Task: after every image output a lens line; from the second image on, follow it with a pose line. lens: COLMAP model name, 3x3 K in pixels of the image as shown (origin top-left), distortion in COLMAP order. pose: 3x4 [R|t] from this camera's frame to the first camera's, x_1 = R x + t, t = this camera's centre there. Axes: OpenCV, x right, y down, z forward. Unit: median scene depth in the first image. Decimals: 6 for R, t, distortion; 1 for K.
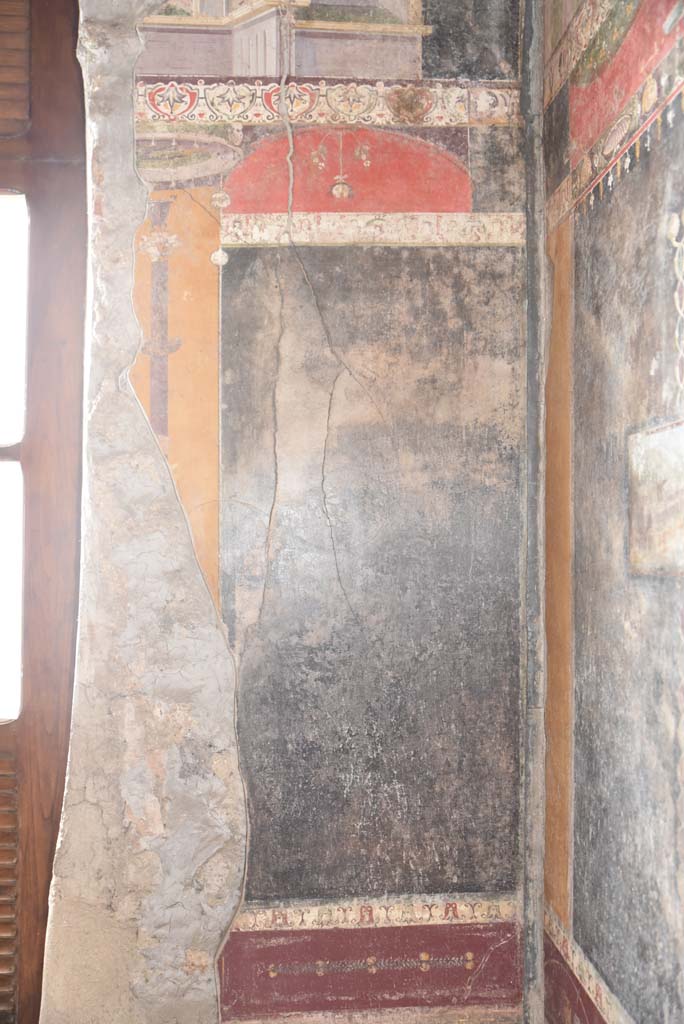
lens RADIAL K [[899.3, 0, 335.1], [0, 899.3, 496.4], [0, 0, 1]] dist [-0.066375, 0.122878]
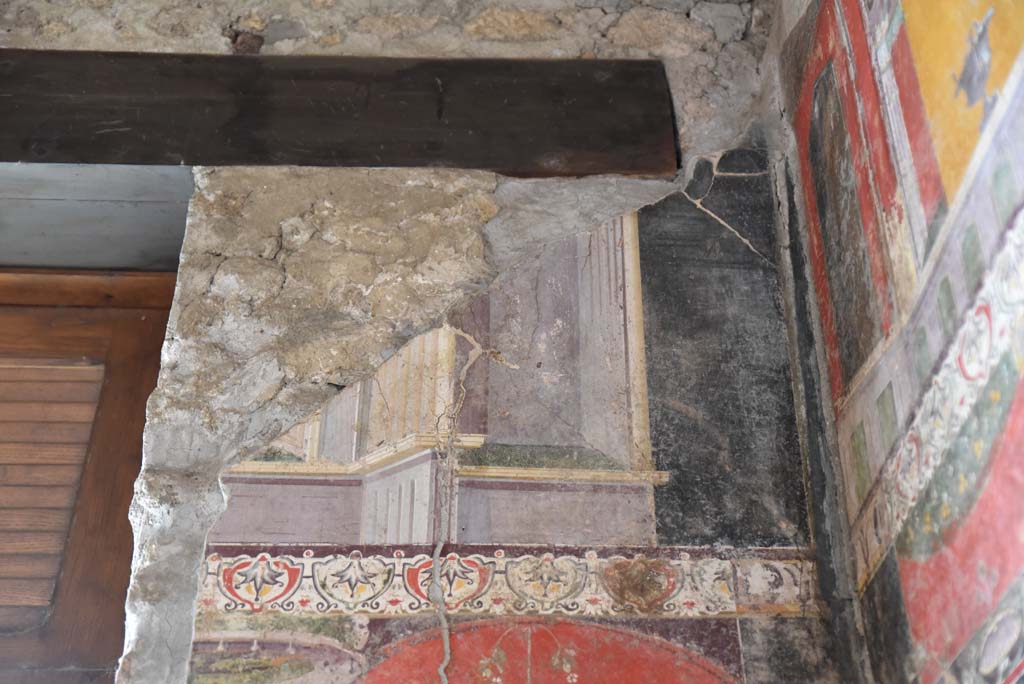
lens RADIAL K [[1315.1, 0, 510.9], [0, 1315.1, 336.6], [0, 0, 1]] dist [0.032038, 0.000000]
pose [[0.999342, -0.012141, -0.034188, 0.027817], [-0.008802, 0.833040, -0.553142, -0.075349], [0.035196, 0.553079, 0.832385, 0.137805]]
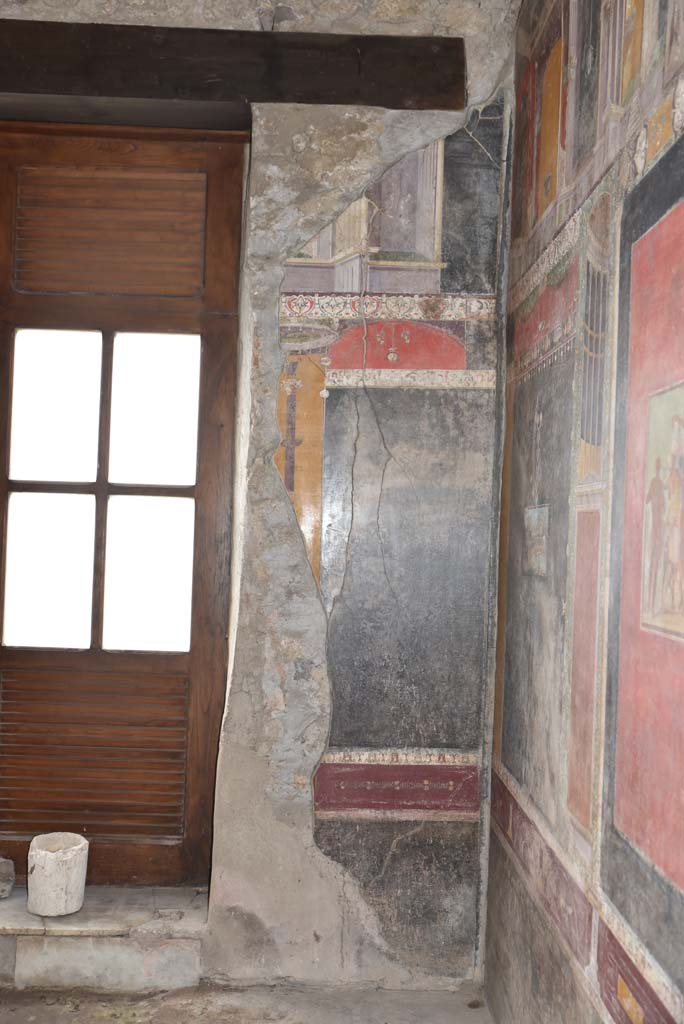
lens RADIAL K [[1115.3, 0, 344.0], [0, 1115.3, 490.8], [0, 0, 1]] dist [0.024690, 0.000000]
pose [[0.998876, 0.028790, -0.037656, 0.001446], [-0.028664, 0.999582, 0.003871, -0.079826], [0.037752, -0.002787, 0.999283, -1.254645]]
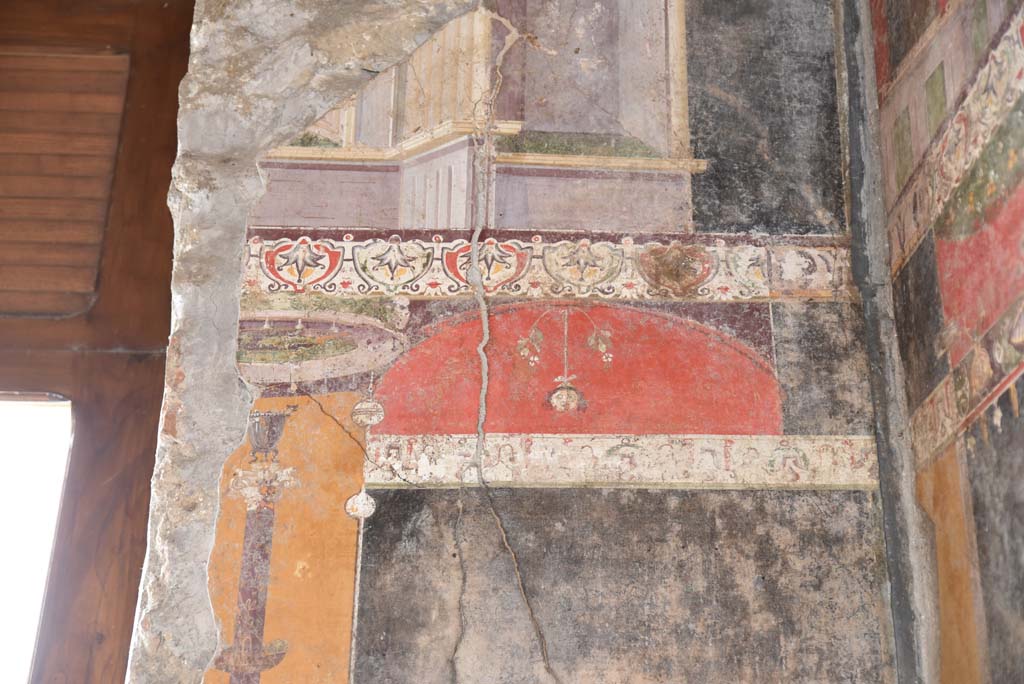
lens RADIAL K [[1315.1, 0, 510.3], [0, 1315.1, 347.6], [0, 0, 1]] dist [0.032038, 0.000000]
pose [[0.998886, 0.003139, -0.047089, 0.011425], [-0.019779, 0.933775, -0.357313, -0.053205], [0.042849, 0.357846, 0.932797, 0.146986]]
